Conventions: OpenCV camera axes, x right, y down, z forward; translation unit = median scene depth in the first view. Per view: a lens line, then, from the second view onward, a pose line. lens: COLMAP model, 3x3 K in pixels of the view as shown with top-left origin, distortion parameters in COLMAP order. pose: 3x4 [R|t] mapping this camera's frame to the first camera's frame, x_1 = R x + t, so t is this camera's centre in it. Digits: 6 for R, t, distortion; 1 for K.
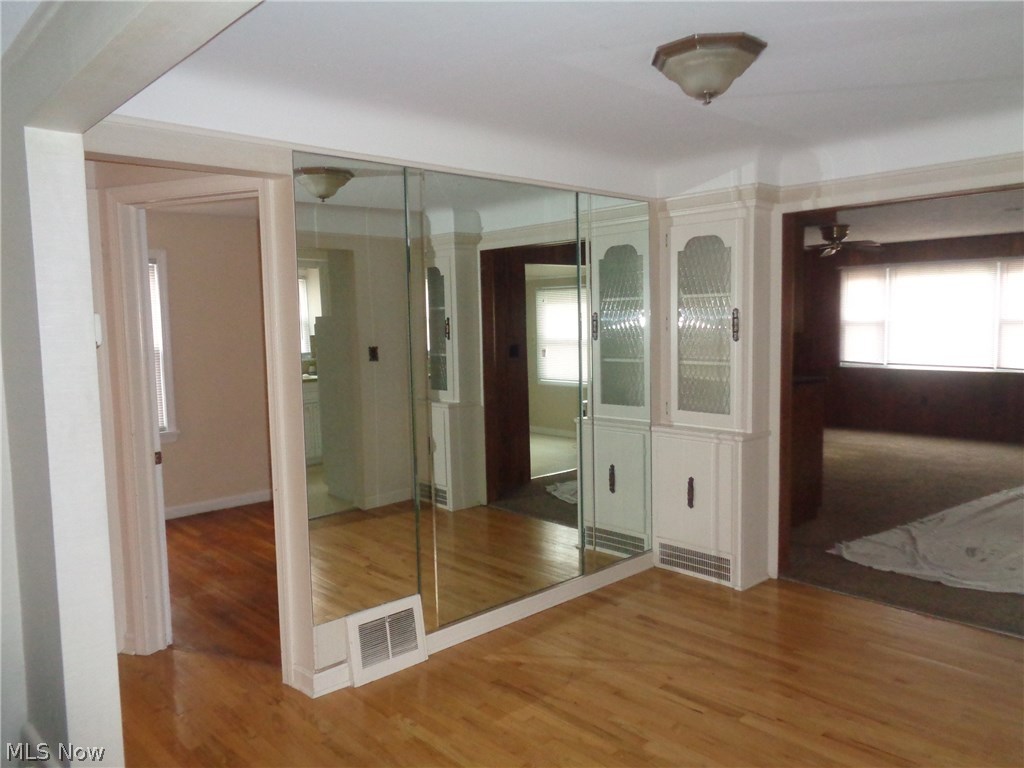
lens RADIAL K [[771.7, 0, 512.0], [0, 771.7, 384.0], [0, 0, 1]] dist [0.006155, 0.011222]
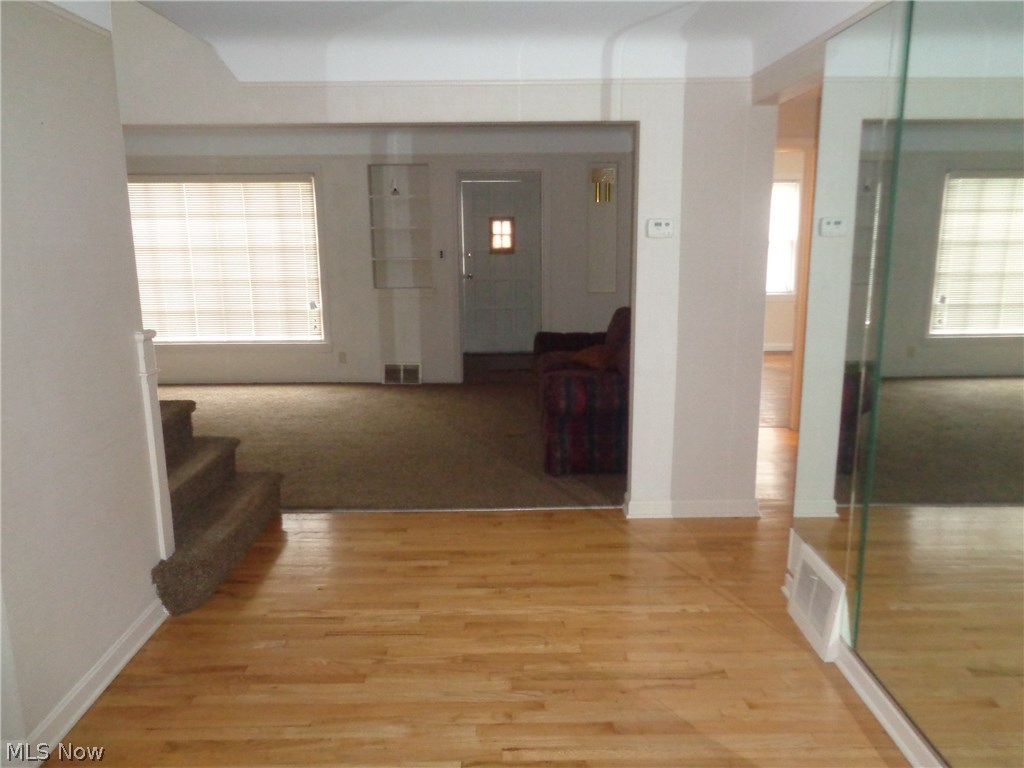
lens RADIAL K [[771.7, 0, 512.0], [0, 771.7, 384.0], [0, 0, 1]] dist [0.006155, 0.011222]
pose [[-0.676253, 0.173543, -0.715936, 0.713674], [-0.037150, 0.962585, 0.268422, -0.123862], [0.735732, 0.208119, -0.644504, 1.407669]]
